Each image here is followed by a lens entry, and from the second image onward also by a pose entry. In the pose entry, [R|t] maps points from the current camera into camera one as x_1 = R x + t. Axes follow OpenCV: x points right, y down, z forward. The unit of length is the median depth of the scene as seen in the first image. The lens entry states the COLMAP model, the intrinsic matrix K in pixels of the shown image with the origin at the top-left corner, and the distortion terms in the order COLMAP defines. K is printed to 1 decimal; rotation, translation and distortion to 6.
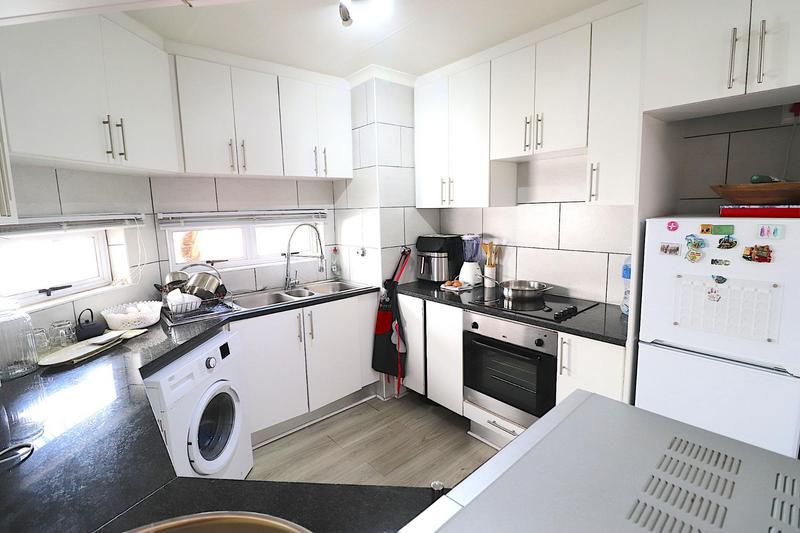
lens RADIAL K [[377.2, 0, 394.7], [0, 377.2, 262.7], [0, 0, 1]] dist [-0.002134, -0.000878]
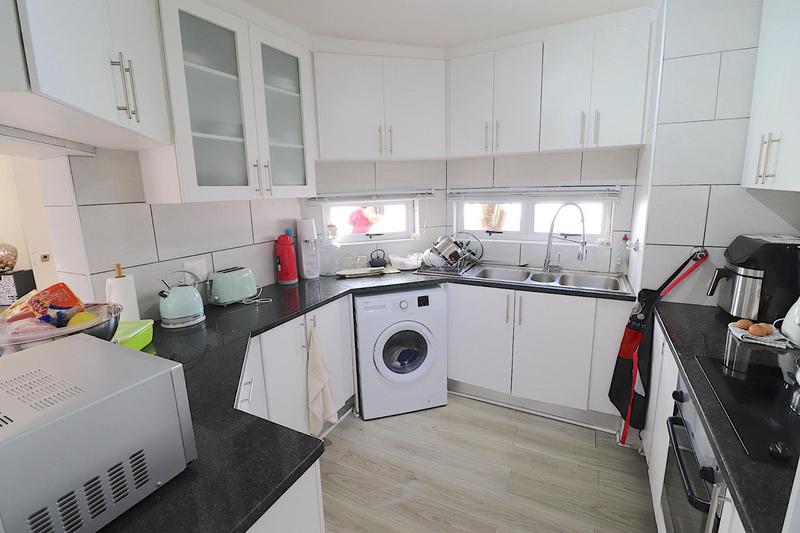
lens RADIAL K [[377.2, 0, 395.2], [0, 377.2, 261.8], [0, 0, 1]] dist [-0.002134, -0.000878]
pose [[0.355744, 0.200438, -0.912837, 0.471285], [-0.118685, 0.978512, 0.168606, -0.072546], [0.927017, 0.048360, 0.371889, 0.314556]]
